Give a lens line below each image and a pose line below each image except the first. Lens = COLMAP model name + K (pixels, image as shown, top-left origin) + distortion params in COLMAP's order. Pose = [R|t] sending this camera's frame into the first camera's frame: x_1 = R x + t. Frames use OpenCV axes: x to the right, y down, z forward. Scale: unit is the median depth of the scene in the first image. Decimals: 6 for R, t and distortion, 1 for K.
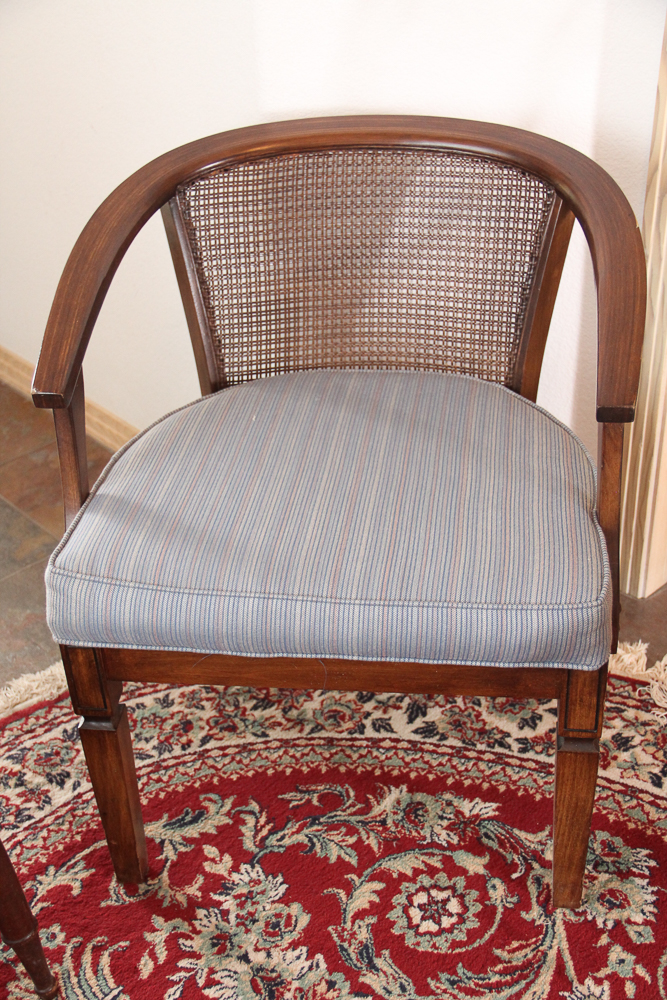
lens RADIAL K [[1321.7, 0, 317.6], [0, 1321.7, 504.6], [0, 0, 1]] dist [0.077042, 0.048836]
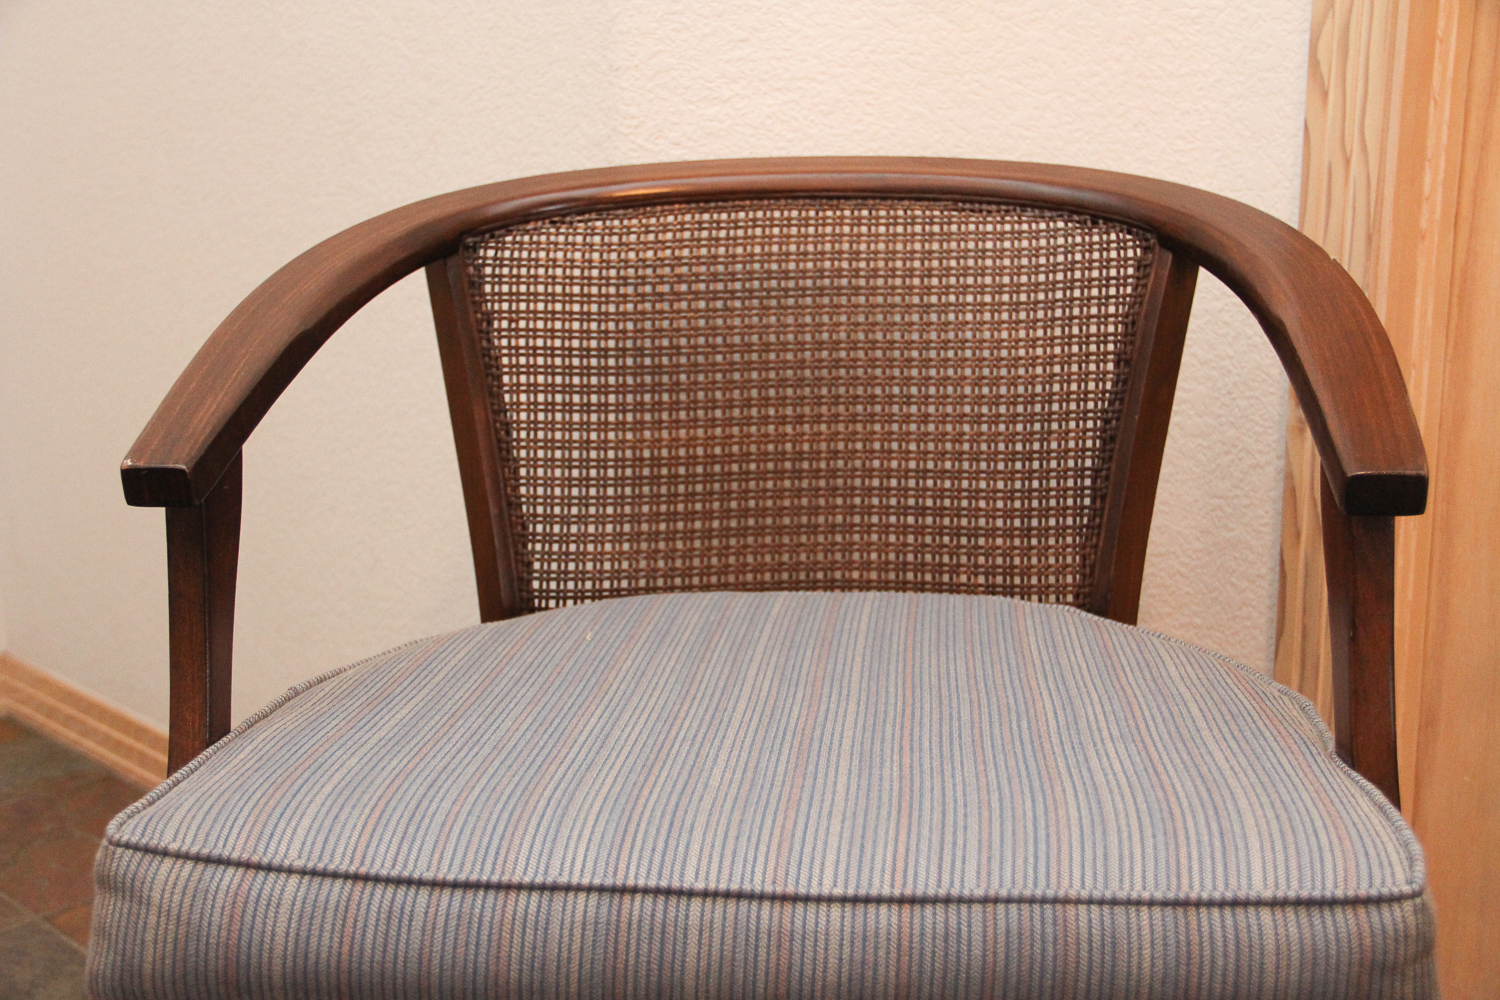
lens RADIAL K [[1845.4, 0, 750.0], [0, 1845.4, 500.0], [0, 0, 1]] dist [-0.006679, 0.210273]
pose [[0.998284, 0.026290, 0.052327, -0.024456], [-0.005711, 0.933006, -0.359815, 0.130838], [-0.058281, 0.358899, 0.931555, 0.322656]]
